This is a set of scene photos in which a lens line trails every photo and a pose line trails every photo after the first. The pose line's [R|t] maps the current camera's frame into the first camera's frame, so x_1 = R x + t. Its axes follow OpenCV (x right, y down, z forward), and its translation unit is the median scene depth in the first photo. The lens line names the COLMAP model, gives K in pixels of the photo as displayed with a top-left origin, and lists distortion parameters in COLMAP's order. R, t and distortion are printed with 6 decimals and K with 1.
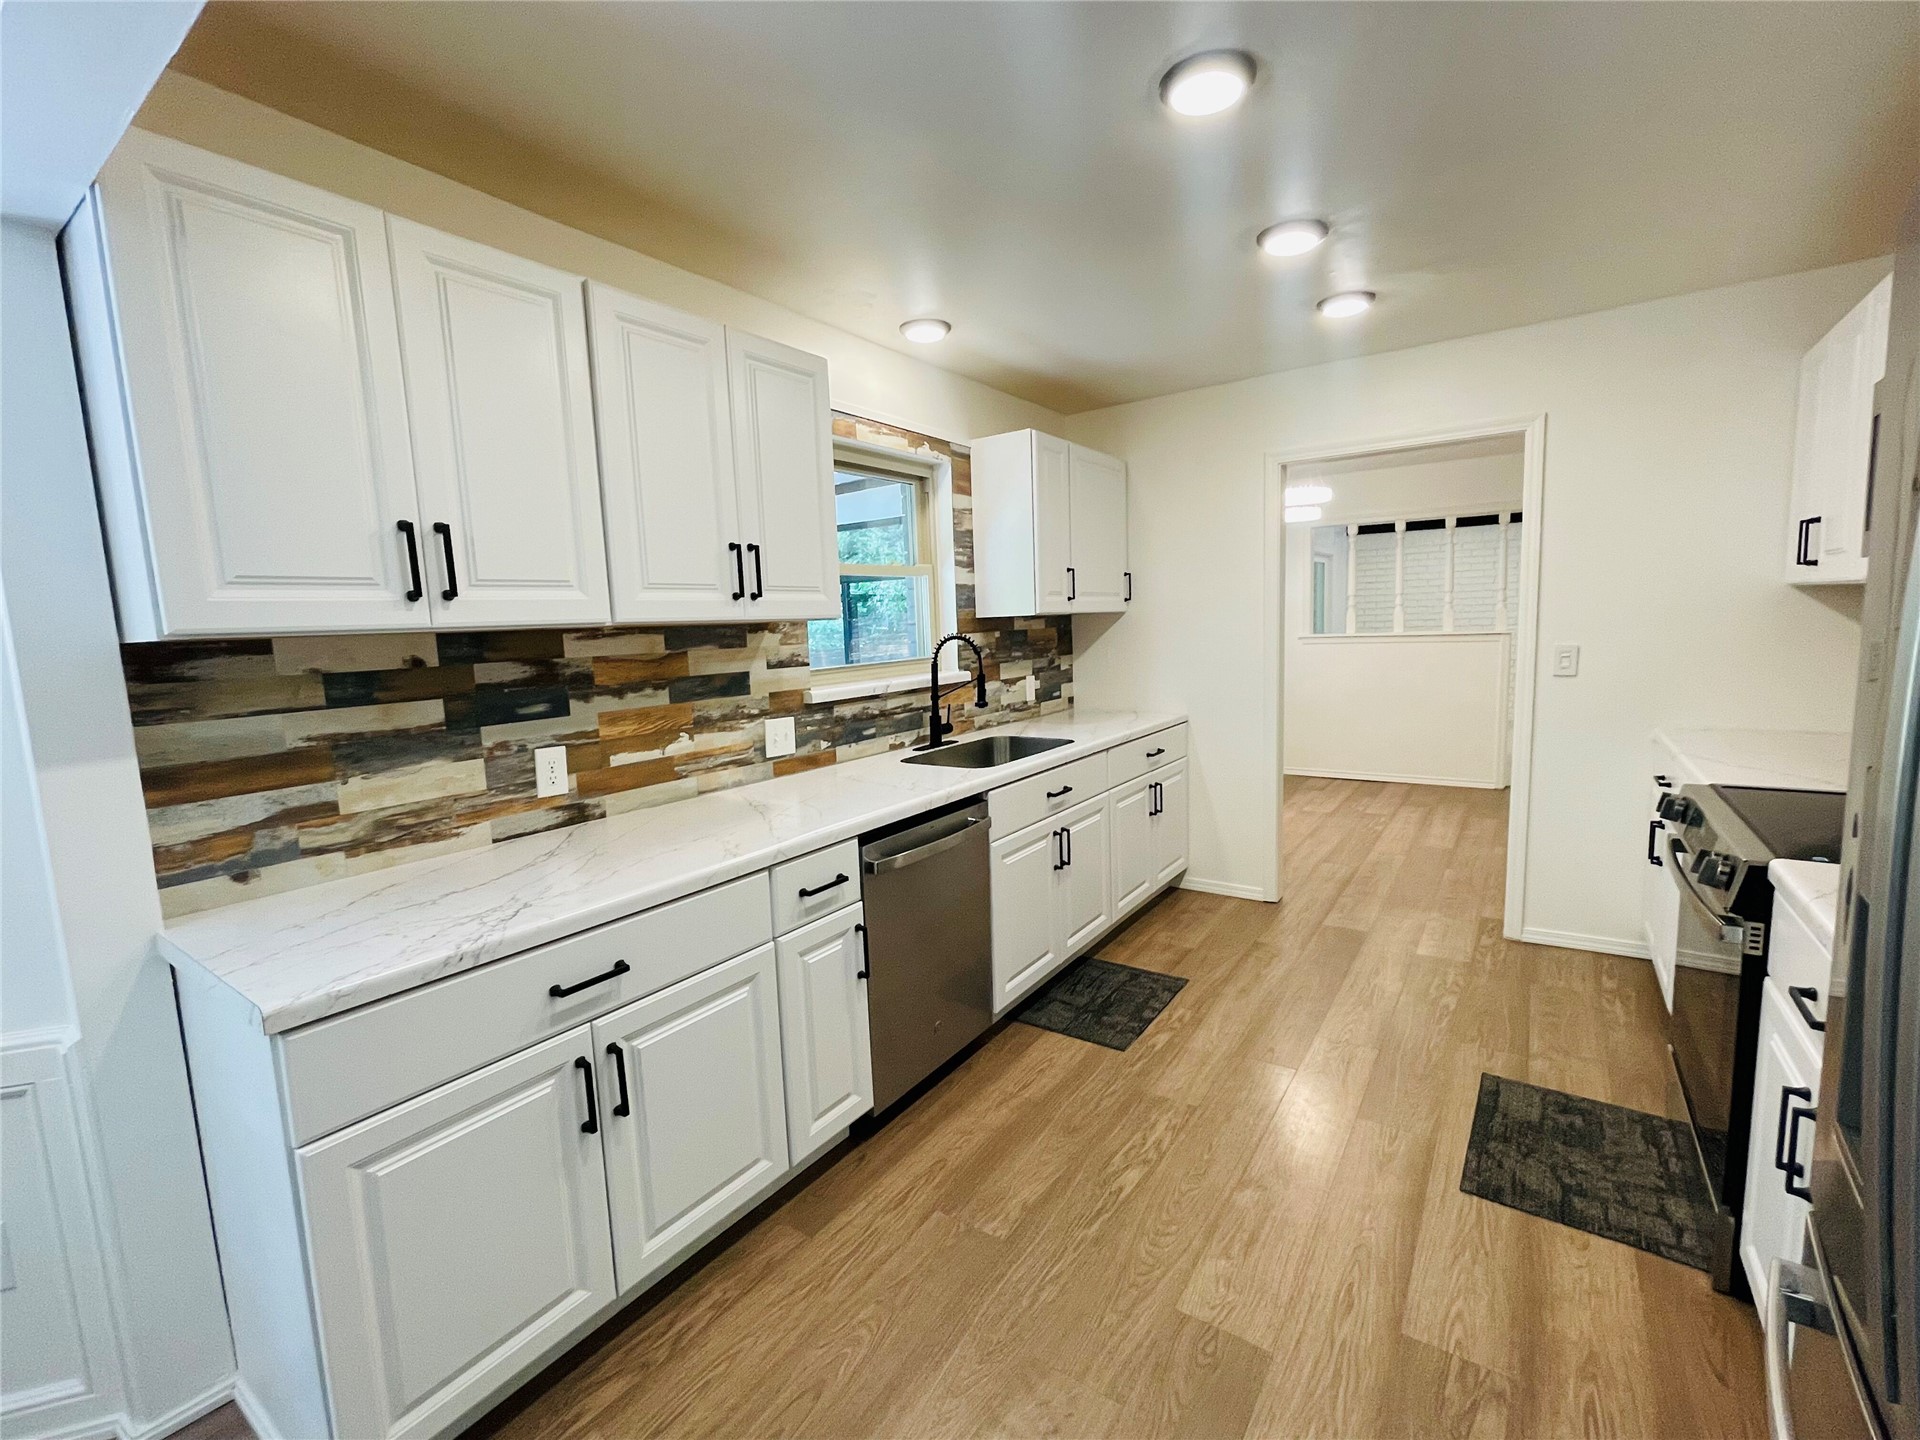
lens RADIAL K [[822.9, 0, 958.5], [0, 822.9, 719.5], [0, 0, 1]] dist [0.000135, -0.000139]
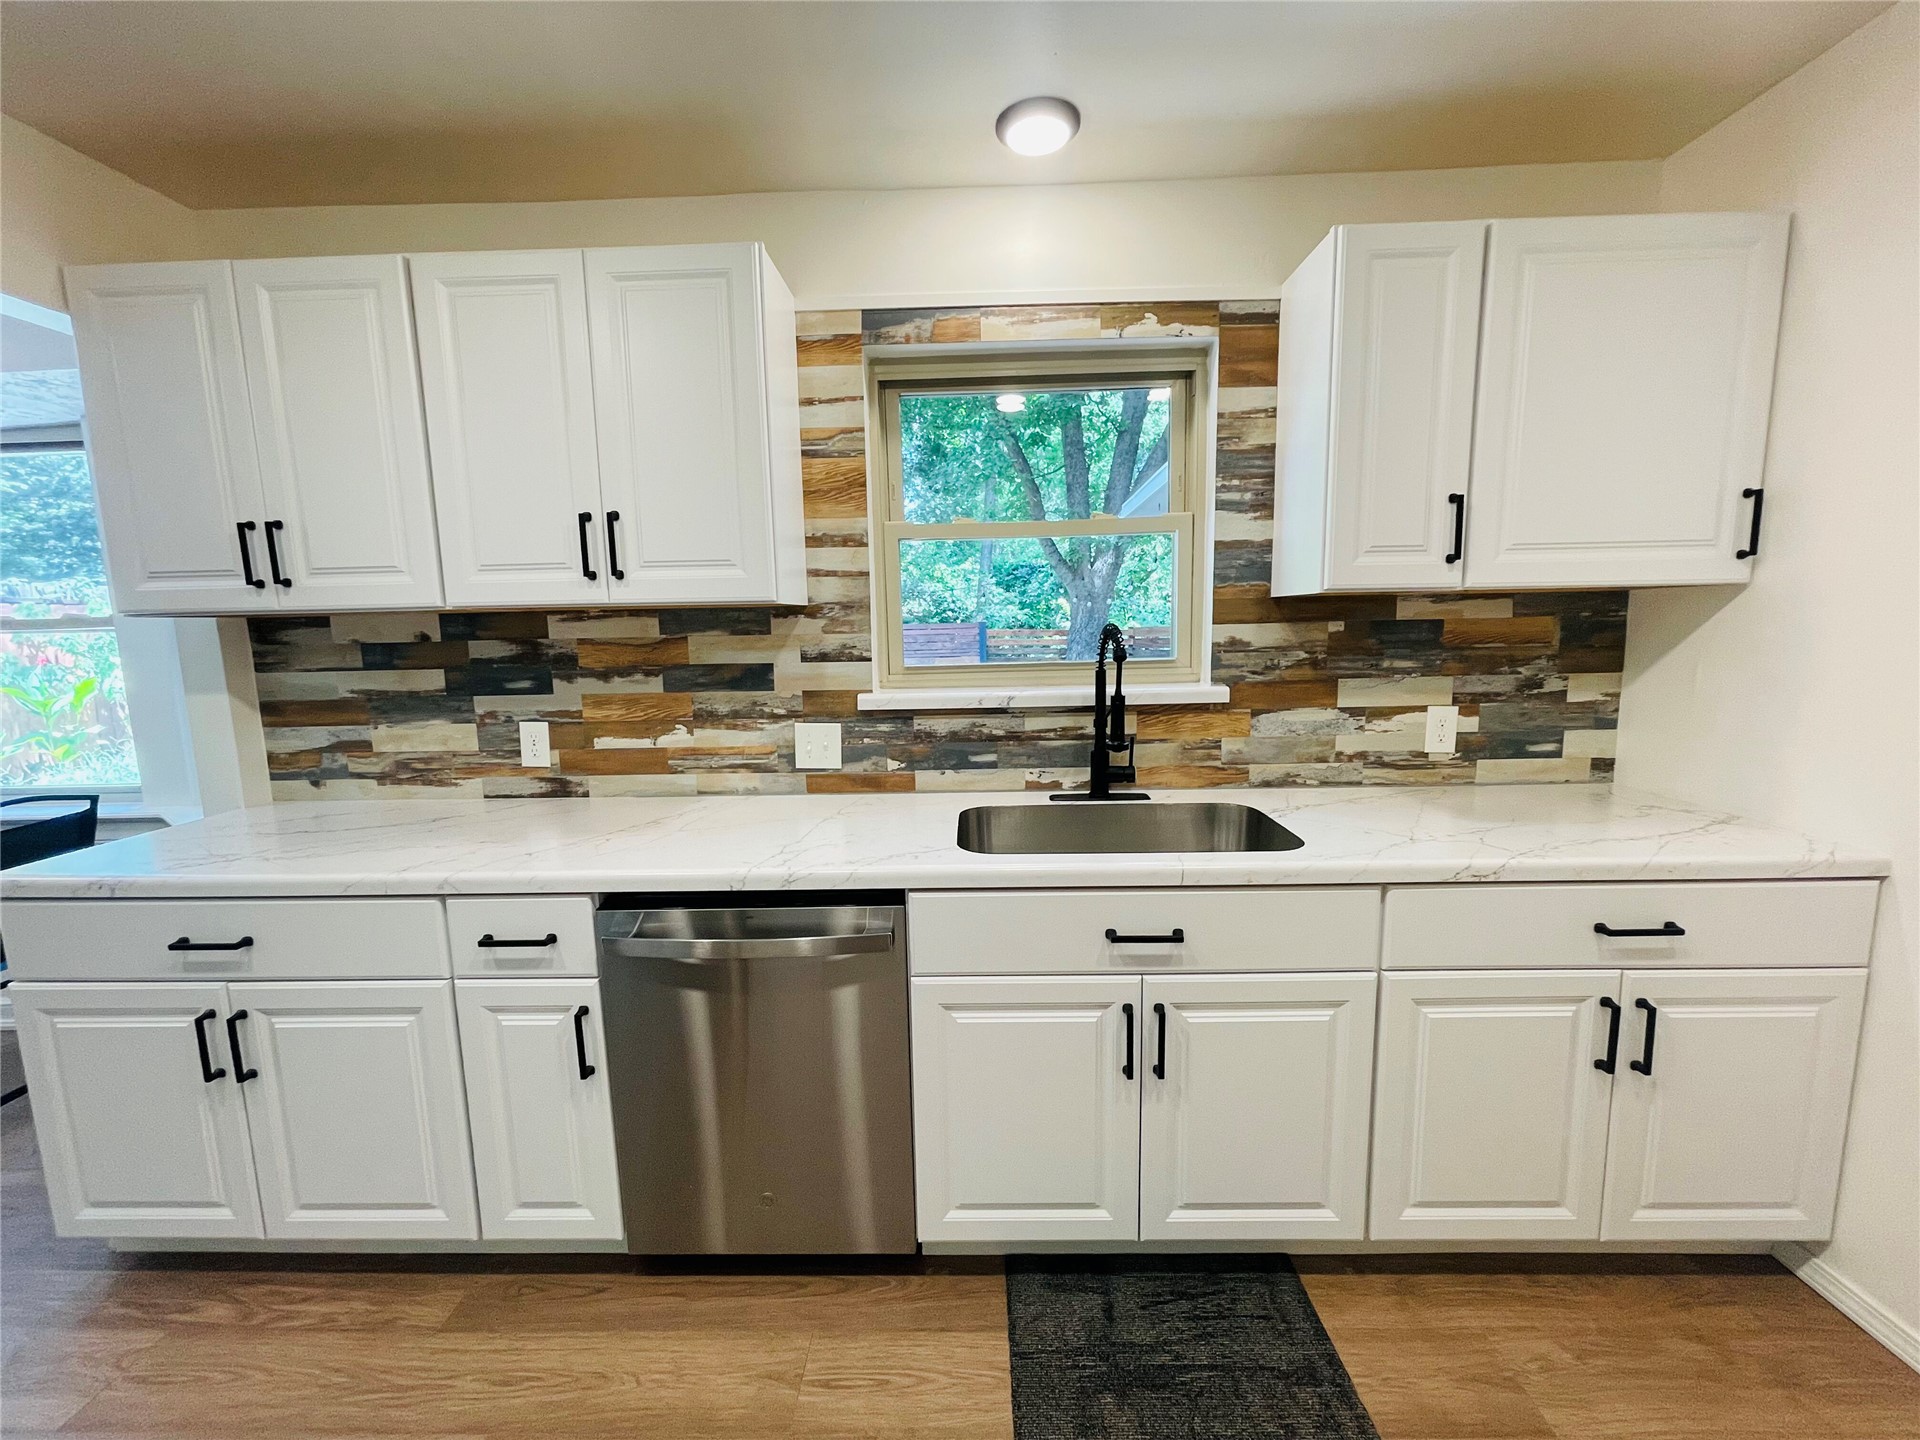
lens RADIAL K [[776.8, 0, 958.3], [0, 776.8, 719.9], [0, 0, 1]] dist [-0.001777, 0.000424]
pose [[0.554296, 0.135933, -0.821145, 0.571965], [-0.098952, 0.990339, 0.097146, -0.108619], [0.826417, 0.027406, 0.562392, 0.797589]]
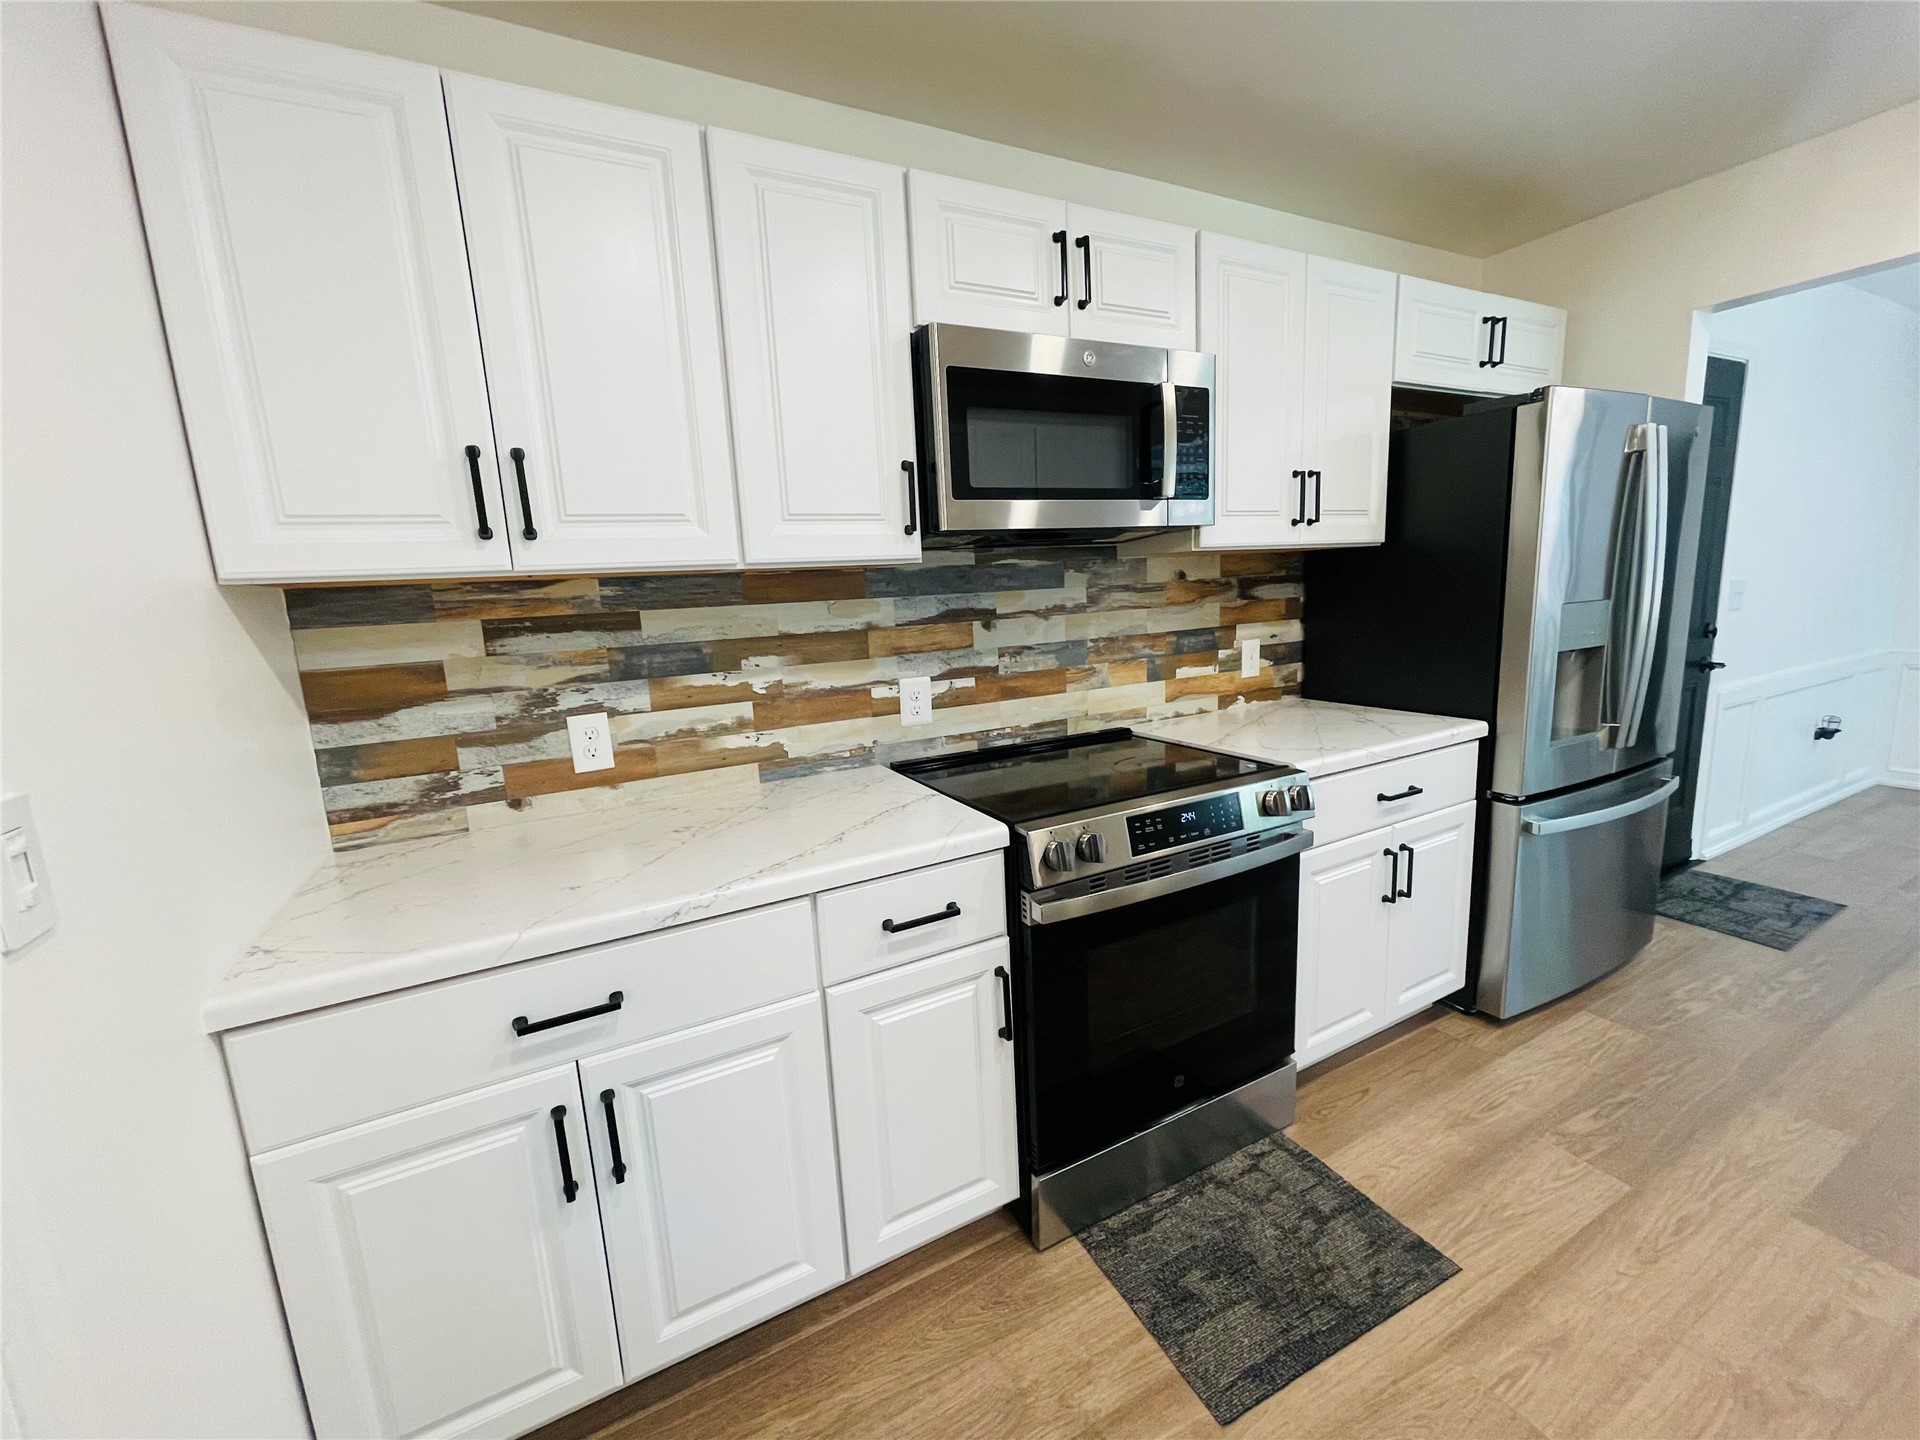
lens RADIAL K [[772.0, 0, 963.1], [0, 772.0, 719.7], [0, 0, 1]] dist [0.002766, -0.000490]
pose [[-0.885344, 0.002805, 0.464927, 0.579683], [0.137658, 0.956727, 0.256365, -0.175555], [-0.444090, 0.290972, -0.847419, 1.438416]]
